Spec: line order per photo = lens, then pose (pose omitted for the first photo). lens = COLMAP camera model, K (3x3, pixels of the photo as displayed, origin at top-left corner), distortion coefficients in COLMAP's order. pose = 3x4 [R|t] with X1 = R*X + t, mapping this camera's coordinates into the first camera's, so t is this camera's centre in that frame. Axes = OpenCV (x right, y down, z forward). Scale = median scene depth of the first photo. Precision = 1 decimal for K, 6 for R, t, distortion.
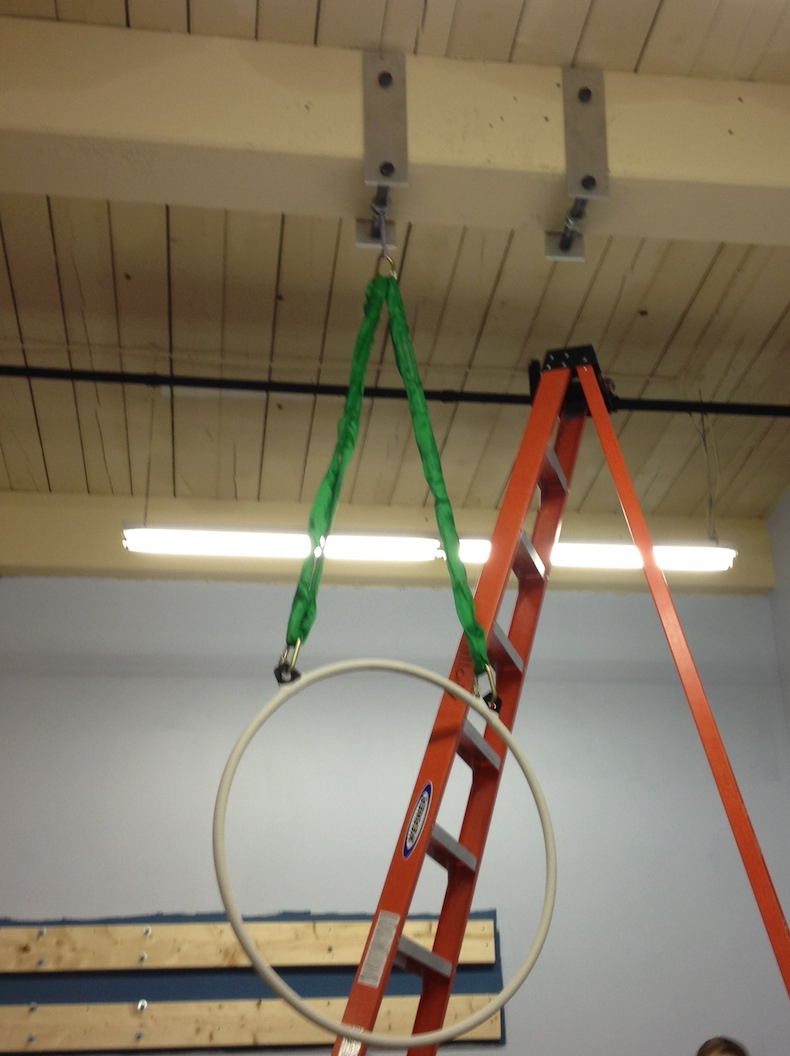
lens RADIAL K [[1513.8, 0, 395.0], [0, 1513.8, 528.0], [0, 0, 1]] dist [0.094426, -0.004503]
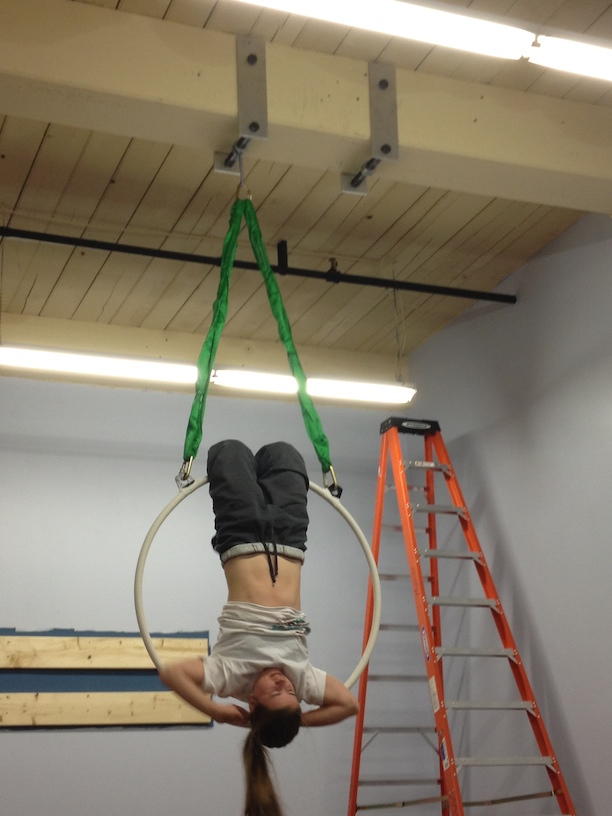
lens RADIAL K [[1169.8, 0, 306.0], [0, 1169.8, 408.0], [0, 0, 1]] dist [0.094426, -0.004503]
pose [[0.980387, 0.065579, 0.185851, -0.103424], [-0.077065, 0.995493, 0.055261, -0.027169], [-0.181389, -0.068499, 0.981023, -0.076454]]
